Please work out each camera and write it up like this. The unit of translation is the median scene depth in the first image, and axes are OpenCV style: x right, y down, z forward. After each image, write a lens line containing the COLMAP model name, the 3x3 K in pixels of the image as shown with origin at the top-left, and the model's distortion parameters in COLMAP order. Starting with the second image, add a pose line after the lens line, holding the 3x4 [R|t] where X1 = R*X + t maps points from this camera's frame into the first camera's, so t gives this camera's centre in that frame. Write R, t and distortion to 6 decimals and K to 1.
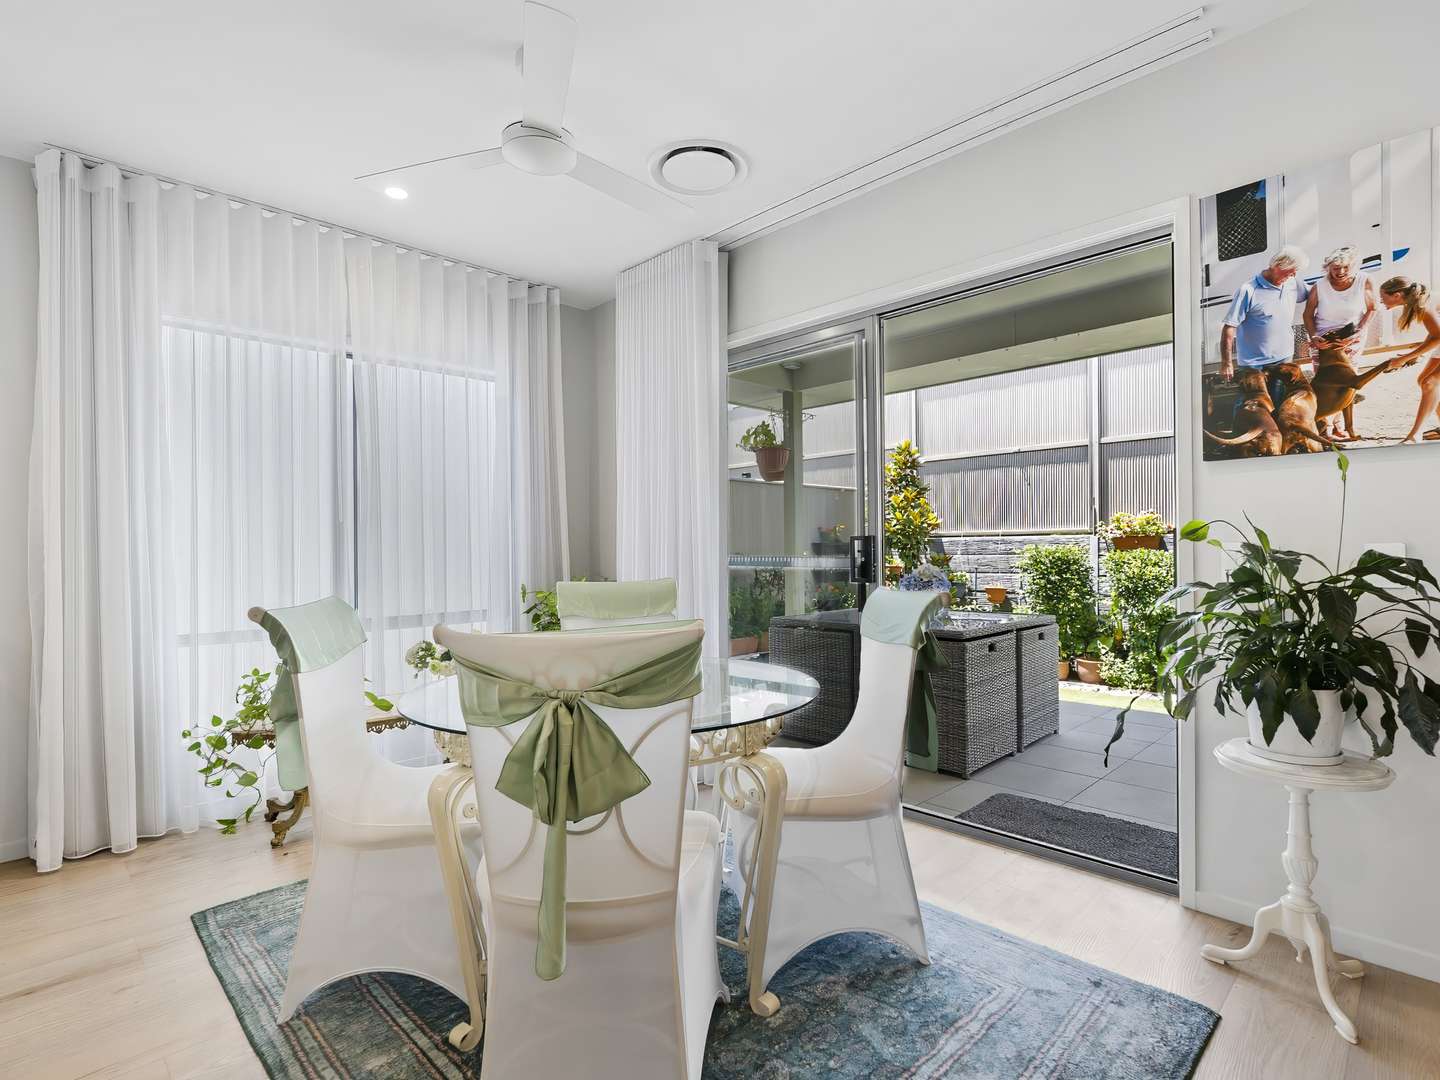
lens RADIAL K [[693.3, 0, 720.0], [0, 693.3, 540.0], [0, 0, 1]] dist [0.000158, 0.000255]
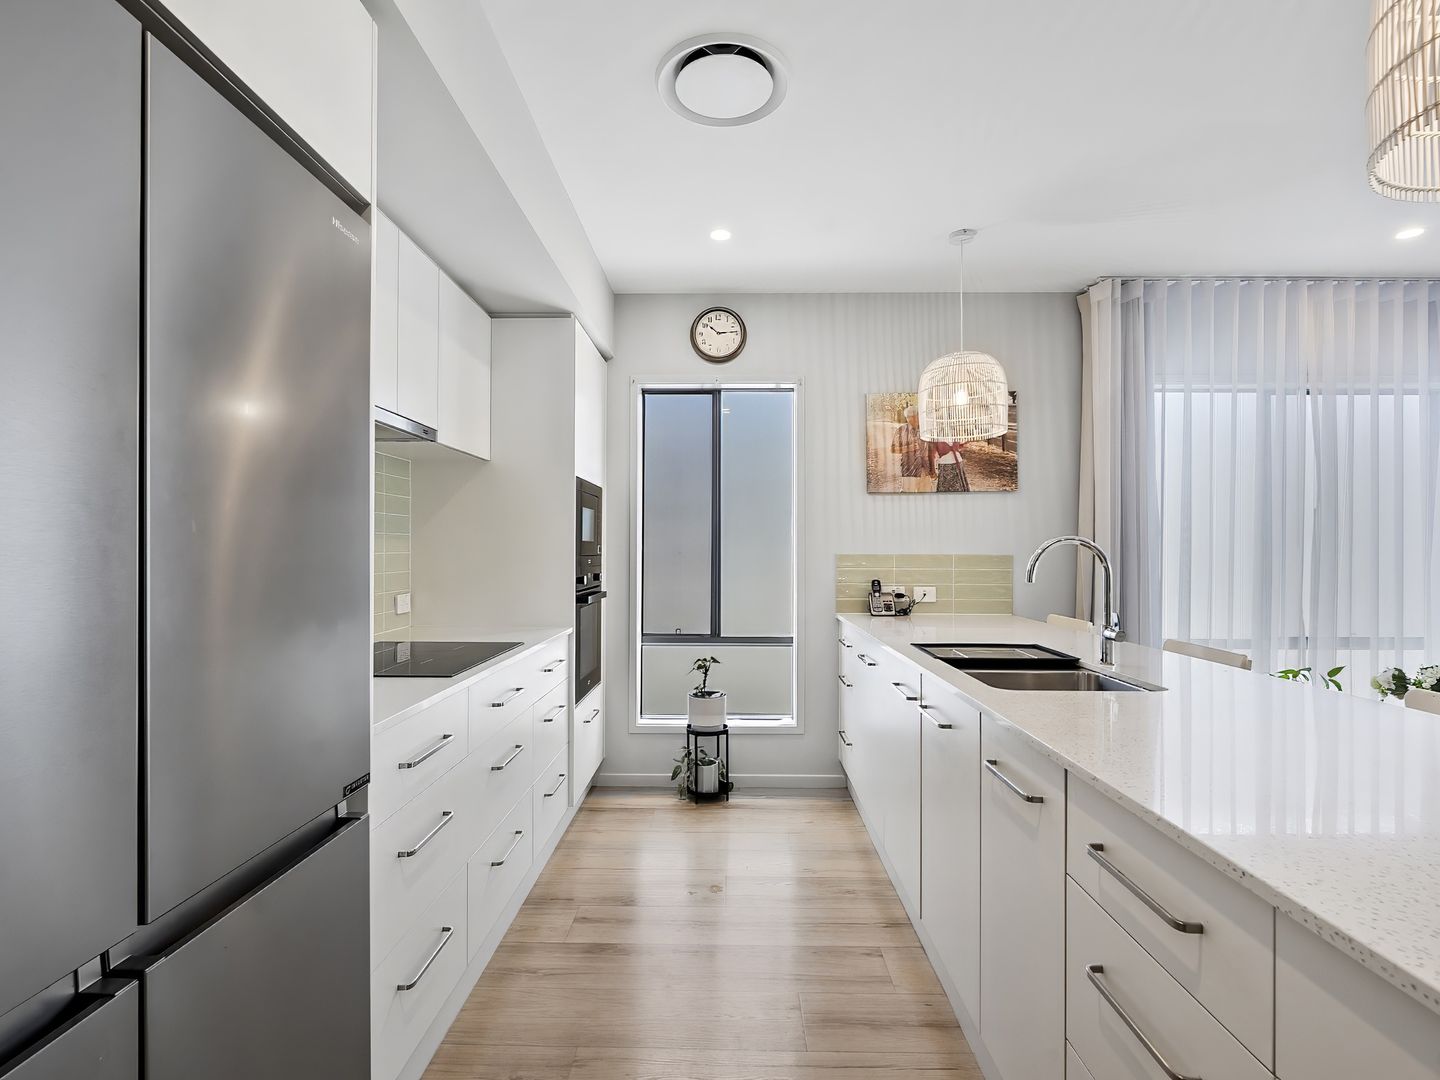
lens RADIAL K [[708.1, 0, 714.6], [0, 708.1, 547.8], [0, 0, 1]] dist [-0.001251, 0.000178]
pose [[0.703029, 0.015255, -0.710998, -0.626685], [-0.006350, 0.999865, 0.015175, -0.057521], [0.711133, -0.006154, 0.703031, -0.679679]]
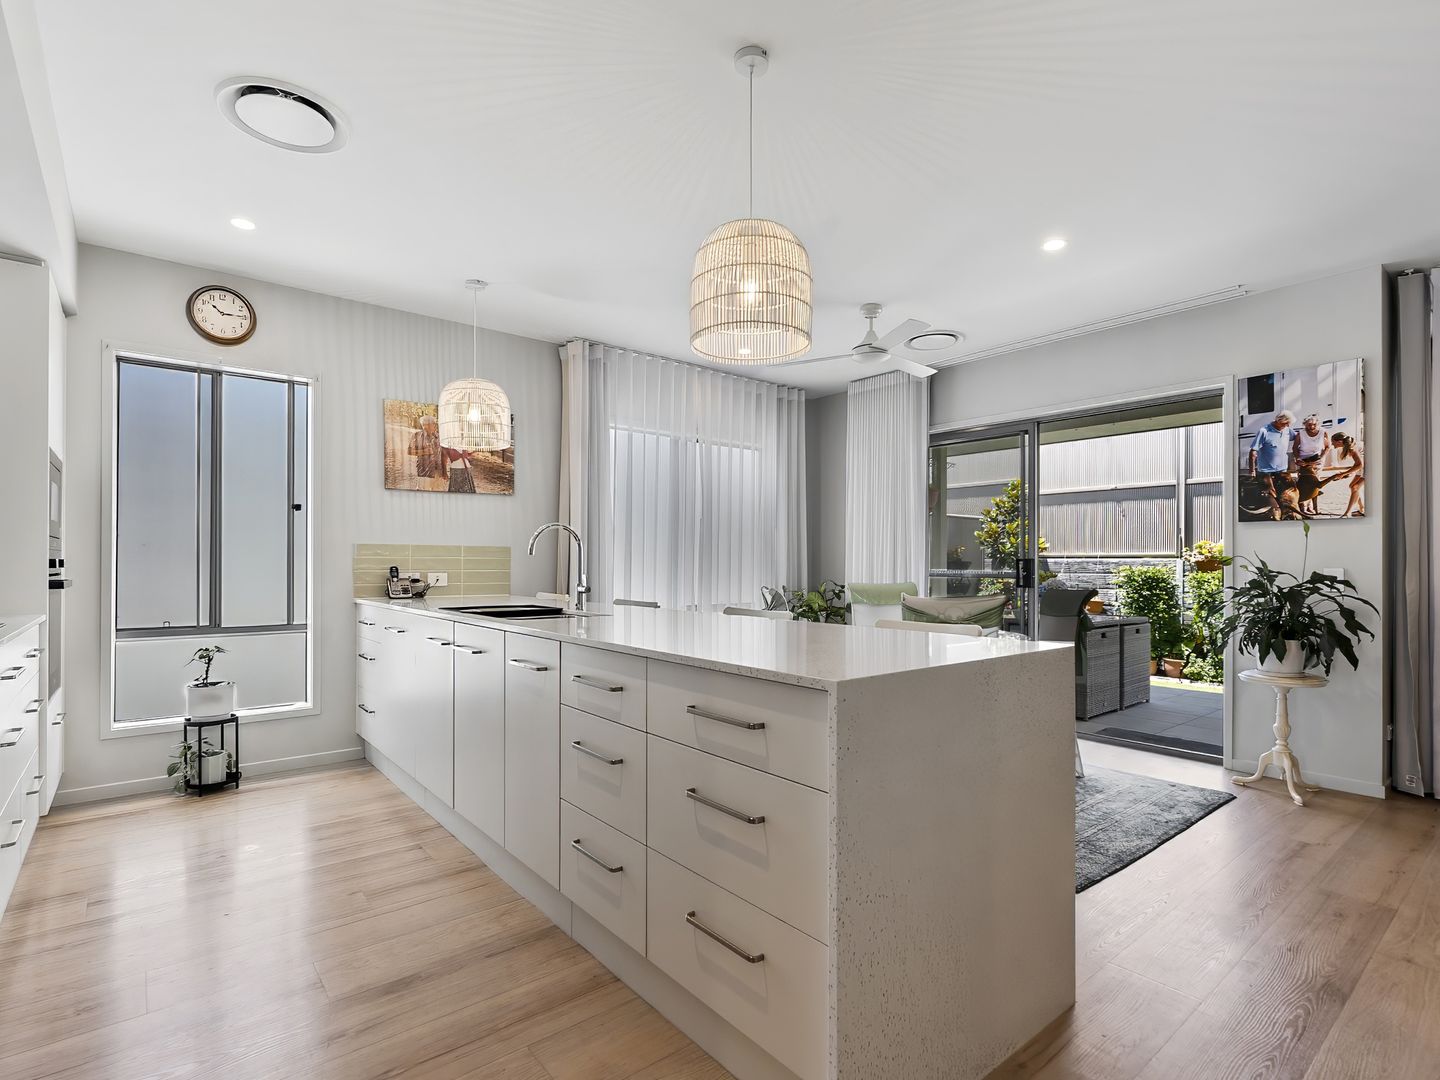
lens RADIAL K [[708.1, 0, 714.6], [0, 708.1, 547.8], [0, 0, 1]] dist [-0.001251, 0.000178]
pose [[0.995703, 0.016841, -0.091065, -0.532365], [-0.017655, 0.999811, -0.008132, -0.006239], [0.090911, 0.009705, 0.995812, -1.029592]]
